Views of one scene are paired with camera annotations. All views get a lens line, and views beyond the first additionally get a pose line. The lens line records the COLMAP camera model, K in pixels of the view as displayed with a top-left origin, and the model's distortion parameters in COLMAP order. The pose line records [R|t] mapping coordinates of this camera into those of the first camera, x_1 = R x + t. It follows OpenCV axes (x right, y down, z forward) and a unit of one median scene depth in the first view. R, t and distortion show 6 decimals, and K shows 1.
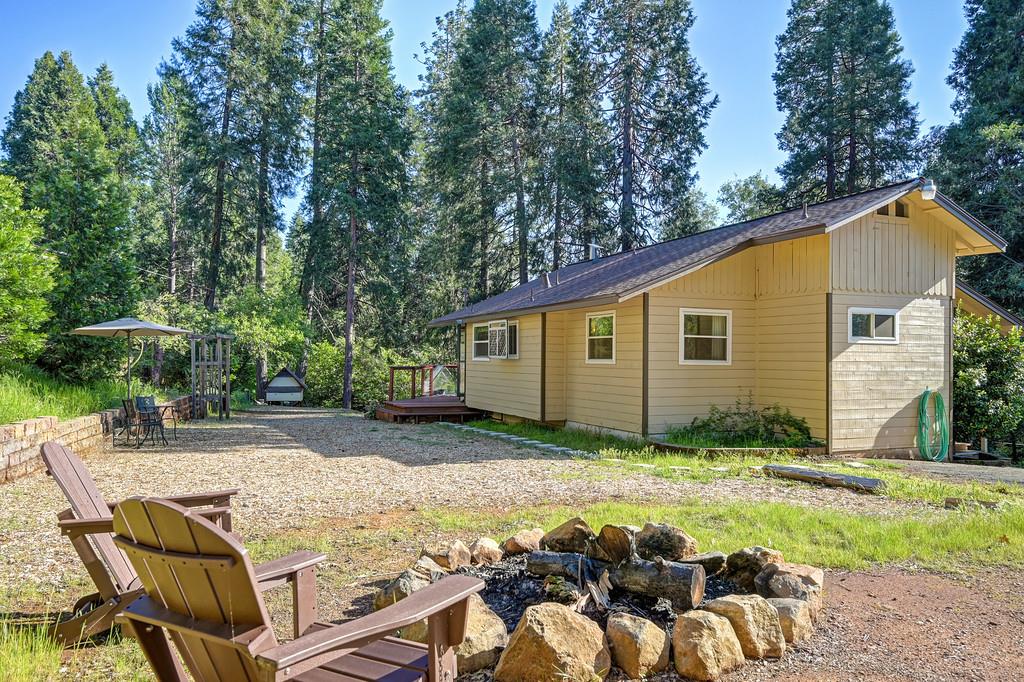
lens RADIAL K [[753.8, 0, 515.6], [0, 753.8, 347.5], [0, 0, 1]] dist [-0.002588, -0.002709]
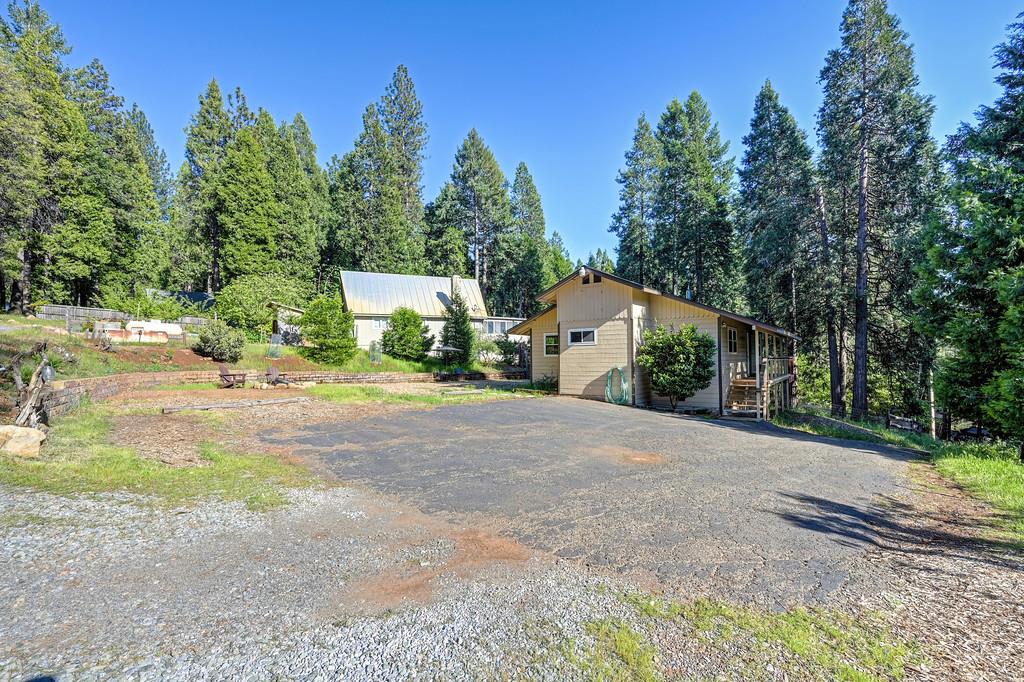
lens RADIAL K [[440.2, 0, 512.7], [0, 440.2, 349.3], [0, 0, 1]] dist [0.001764, 0.000393]
pose [[0.516265, -0.030775, -0.855876, 1.098345], [0.026116, 0.999455, -0.020184, 0.020175], [0.856031, -0.011932, 0.516787, 0.141476]]
